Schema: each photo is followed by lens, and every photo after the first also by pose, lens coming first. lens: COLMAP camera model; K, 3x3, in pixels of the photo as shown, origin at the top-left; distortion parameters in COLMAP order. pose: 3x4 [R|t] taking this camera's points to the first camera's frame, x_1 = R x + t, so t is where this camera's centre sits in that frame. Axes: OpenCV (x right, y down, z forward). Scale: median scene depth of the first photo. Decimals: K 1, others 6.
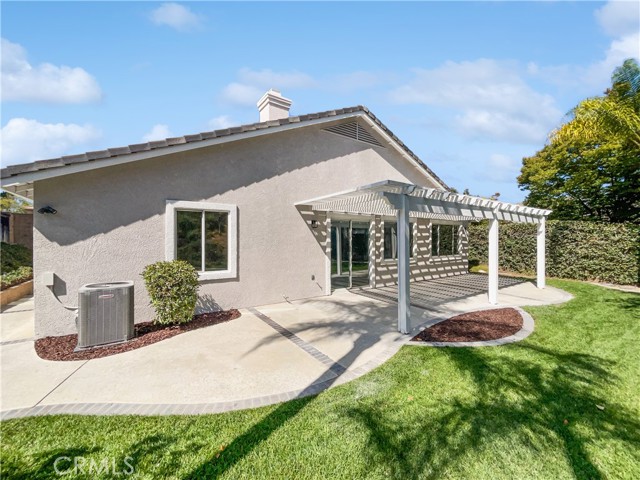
lens RADIAL K [[263.1, 0, 322.7], [0, 263.1, 233.3], [0, 0, 1]] dist [0.002573, 0.000241]
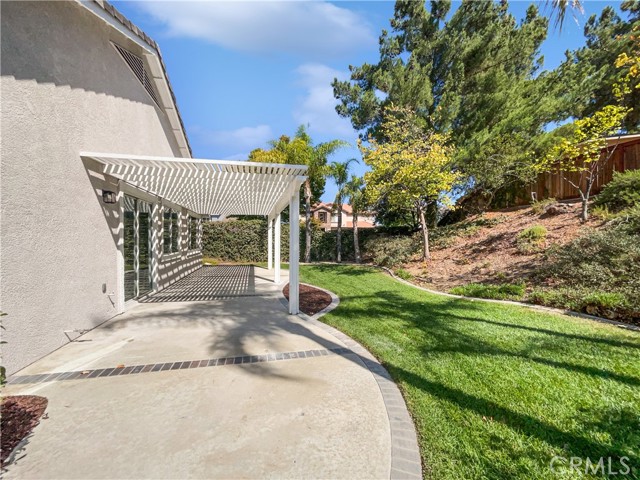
lens RADIAL K [[263.1, 0, 322.7], [0, 263.1, 233.3], [0, 0, 1]] dist [0.002573, 0.000241]
pose [[0.347292, 0.020885, 0.937524, -0.472525], [-0.023582, 0.999630, -0.013533, 0.048941], [-0.937460, -0.017409, 0.347657, 0.389589]]
